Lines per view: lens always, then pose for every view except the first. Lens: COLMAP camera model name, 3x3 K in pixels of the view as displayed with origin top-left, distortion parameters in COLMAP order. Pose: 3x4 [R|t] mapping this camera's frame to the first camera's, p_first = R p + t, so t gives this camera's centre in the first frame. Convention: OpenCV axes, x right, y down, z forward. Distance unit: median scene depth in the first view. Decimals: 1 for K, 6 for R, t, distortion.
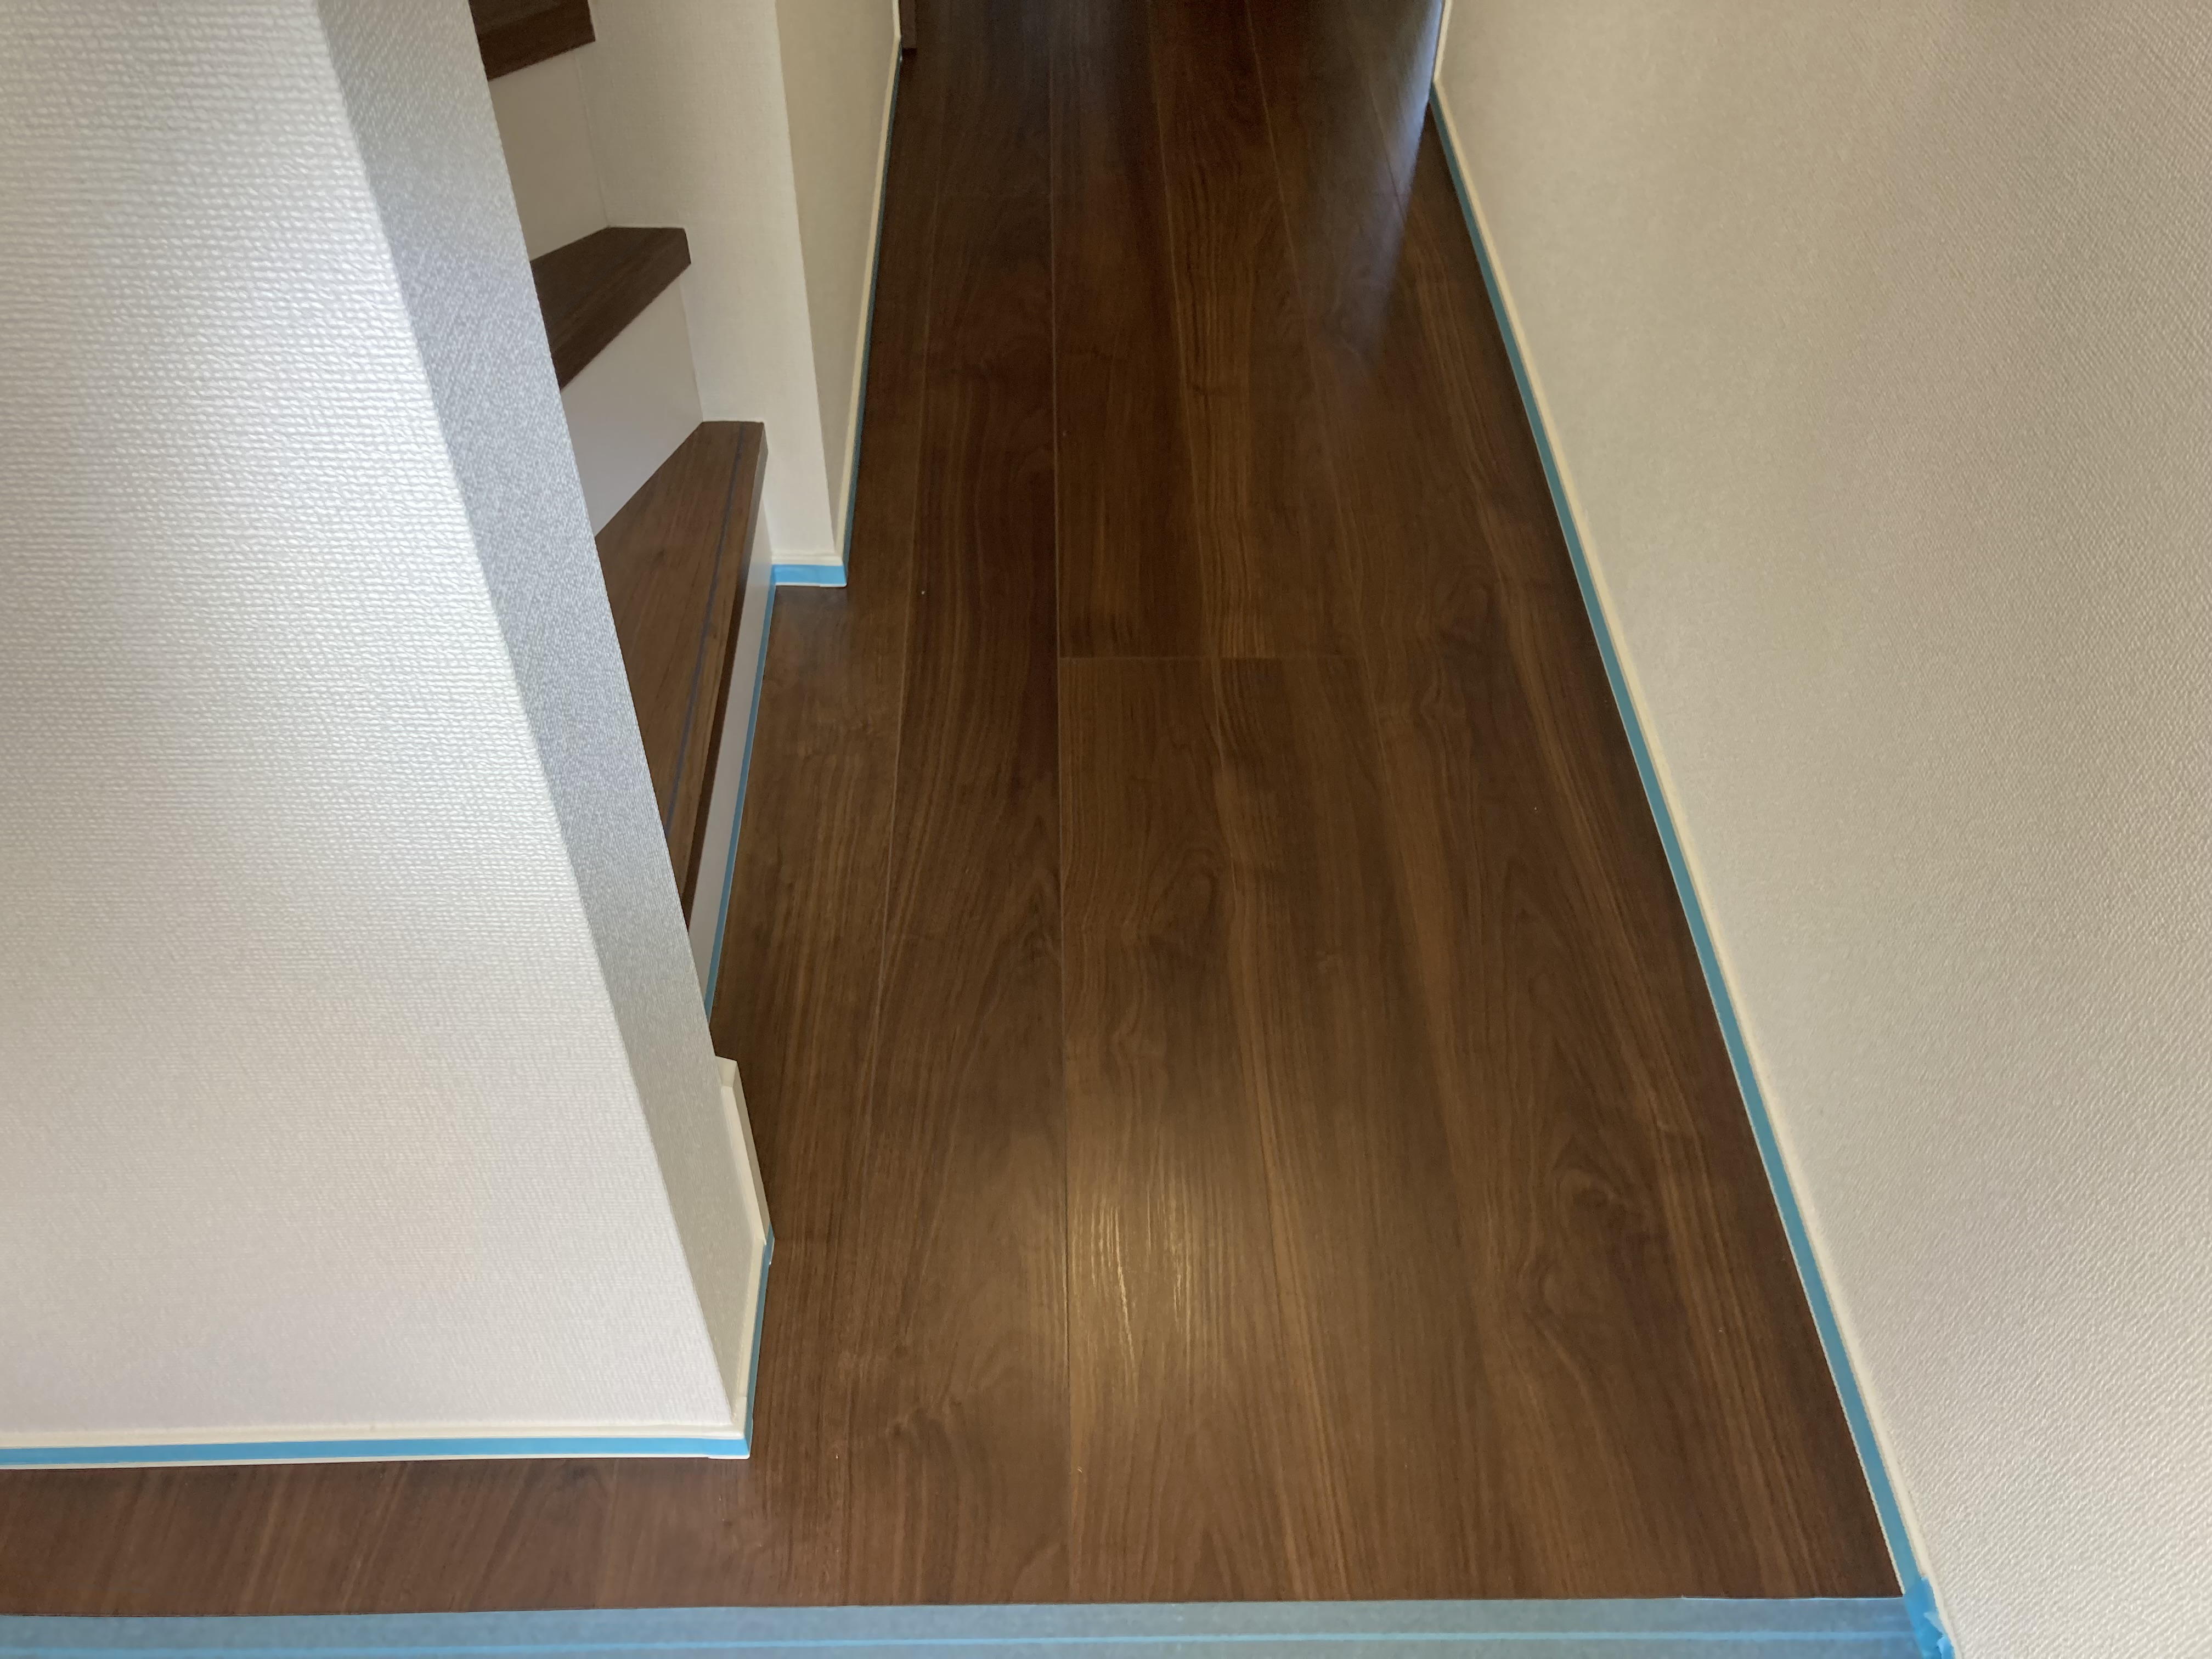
lens RADIAL K [[1856.9, 0, 1093.2], [0, 1856.9, 818.1], [0, 0, 1]] dist [0.020357, -0.039161]
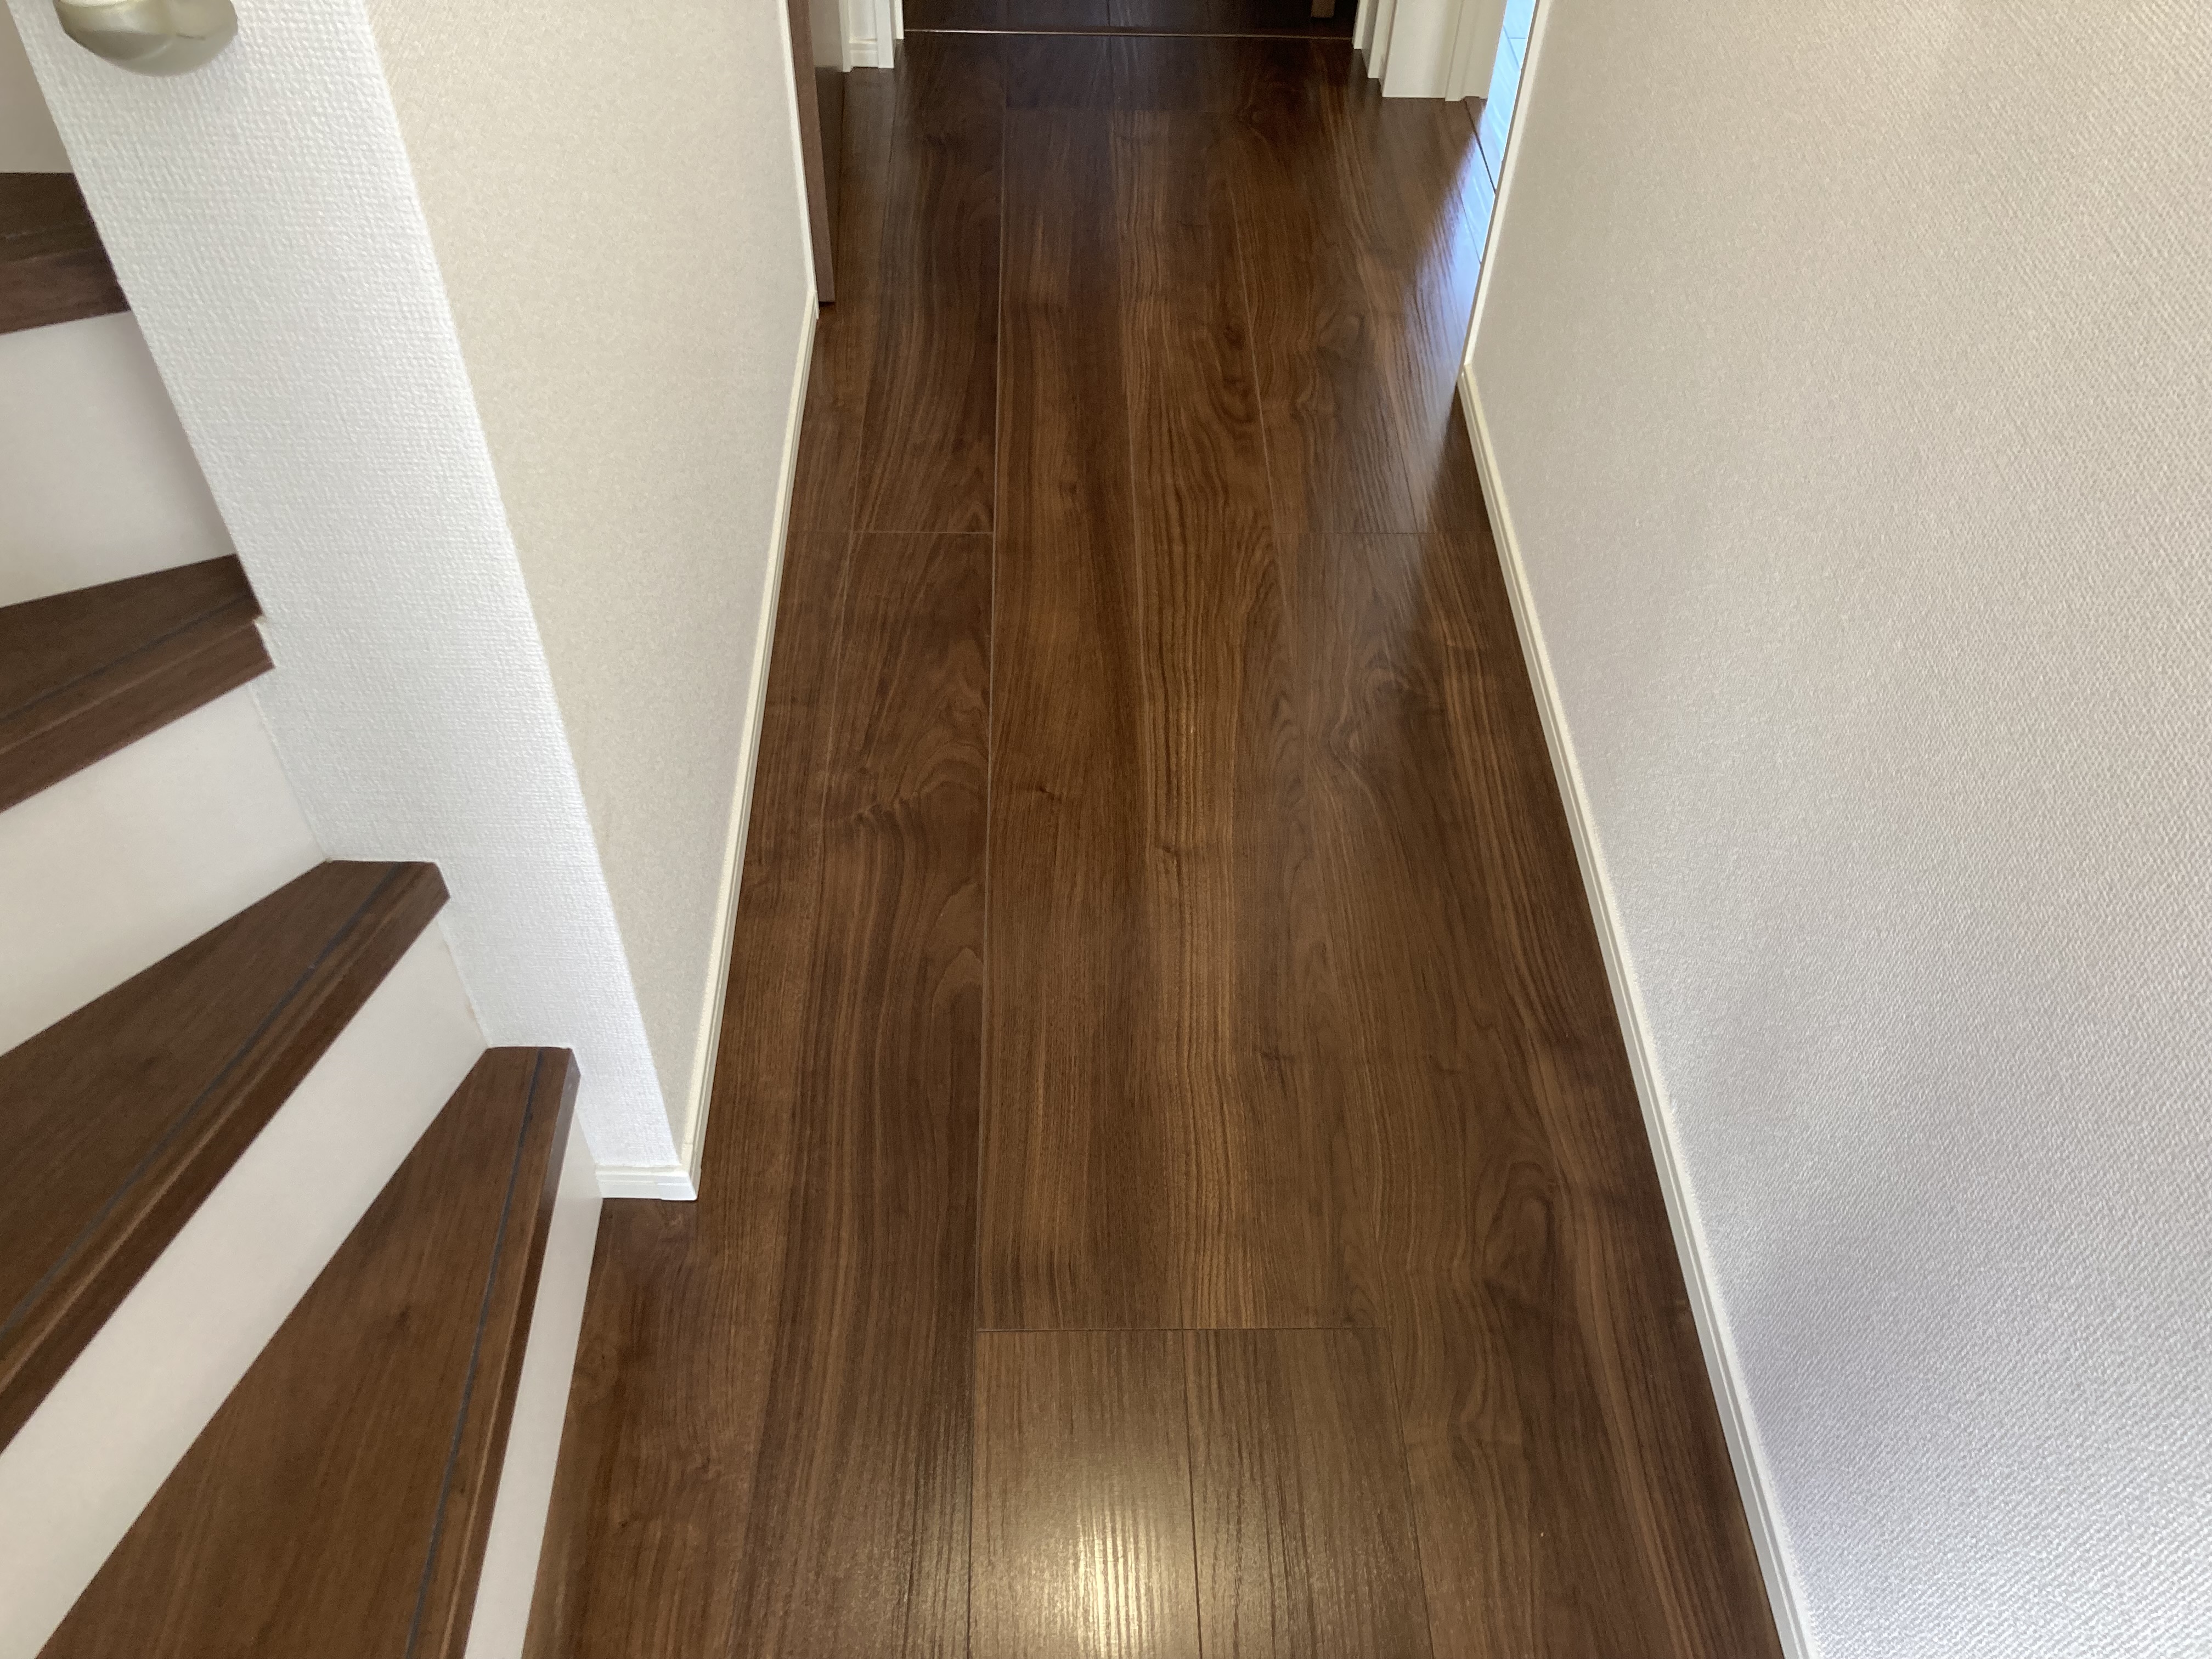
lens RADIAL K [[1856.9, 0, 1093.2], [0, 1856.9, 818.1], [0, 0, 1]] dist [0.020357, -0.039161]
pose [[0.999726, 0.016321, 0.016783, 0.013513], [-0.016589, 0.999735, 0.015985, -0.322673], [-0.016518, -0.016259, 0.999731, 0.272539]]
